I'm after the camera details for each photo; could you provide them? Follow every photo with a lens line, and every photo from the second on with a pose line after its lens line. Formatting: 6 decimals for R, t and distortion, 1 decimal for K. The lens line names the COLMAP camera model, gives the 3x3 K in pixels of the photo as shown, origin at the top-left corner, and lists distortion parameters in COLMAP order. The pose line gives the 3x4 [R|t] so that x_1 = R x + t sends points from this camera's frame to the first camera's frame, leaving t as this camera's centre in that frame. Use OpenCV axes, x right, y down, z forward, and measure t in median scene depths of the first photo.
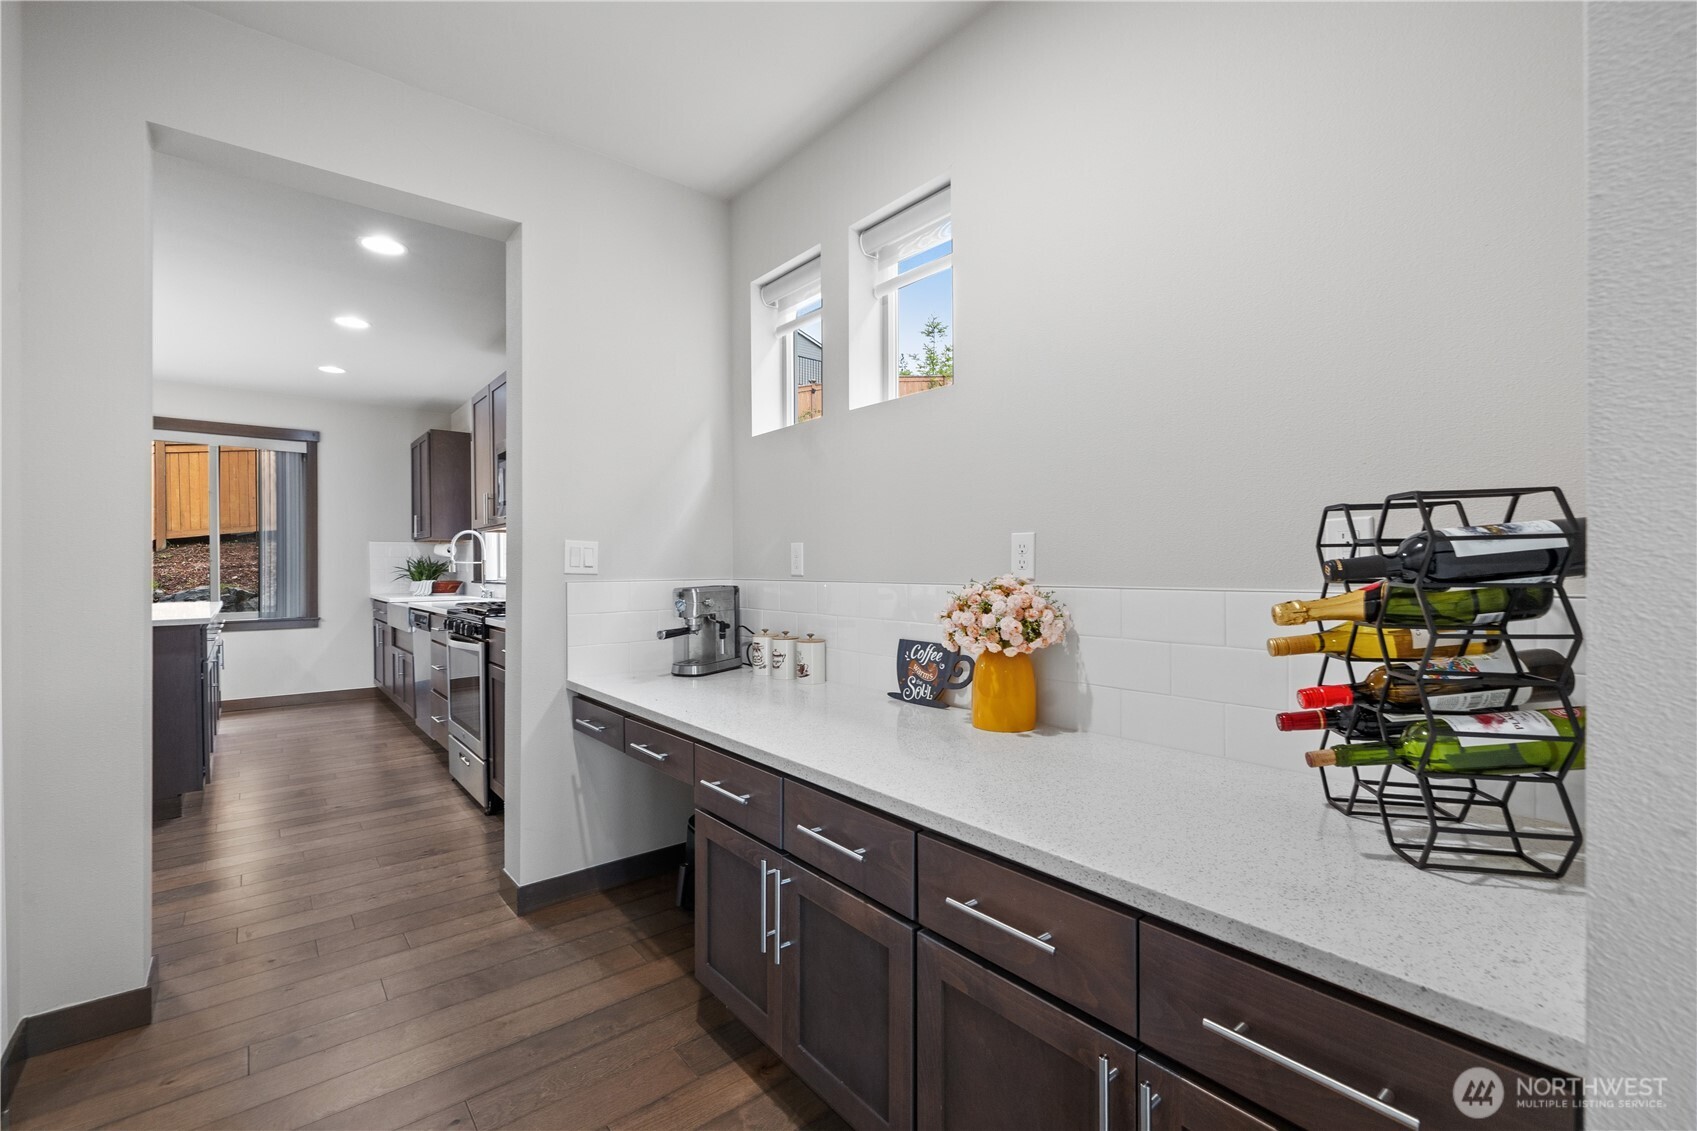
lens RADIAL K [[722.5, 0, 847.2], [0, 722.5, 573.5], [0, 0, 1]] dist [0.002723, 0.000135]
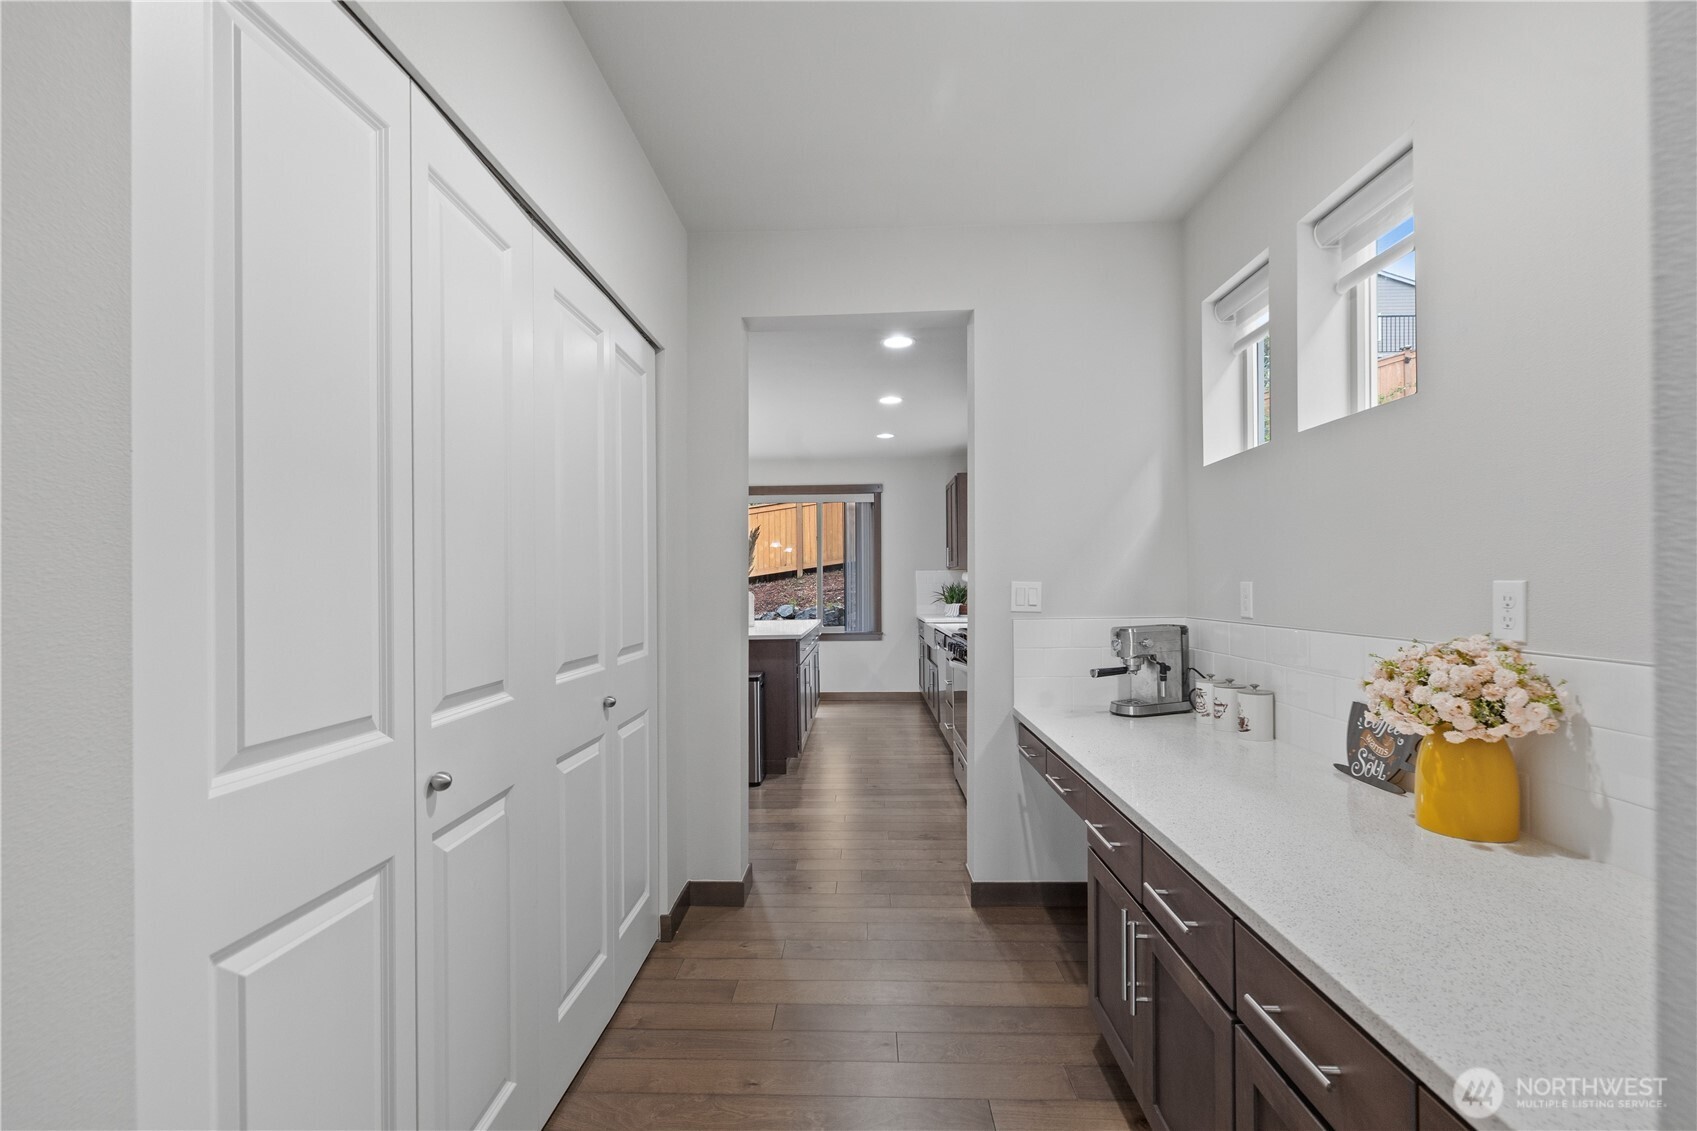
lens RADIAL K [[739.2, 0, 846.5], [0, 739.2, 588.5], [0, 0, 1]] dist [0.002659, 0.000387]
pose [[0.757775, -0.001648, -0.652514, 0.169511], [0.000292, 0.999998, -0.002186, -0.035200], [0.652516, 0.001466, 0.757774, -0.031831]]
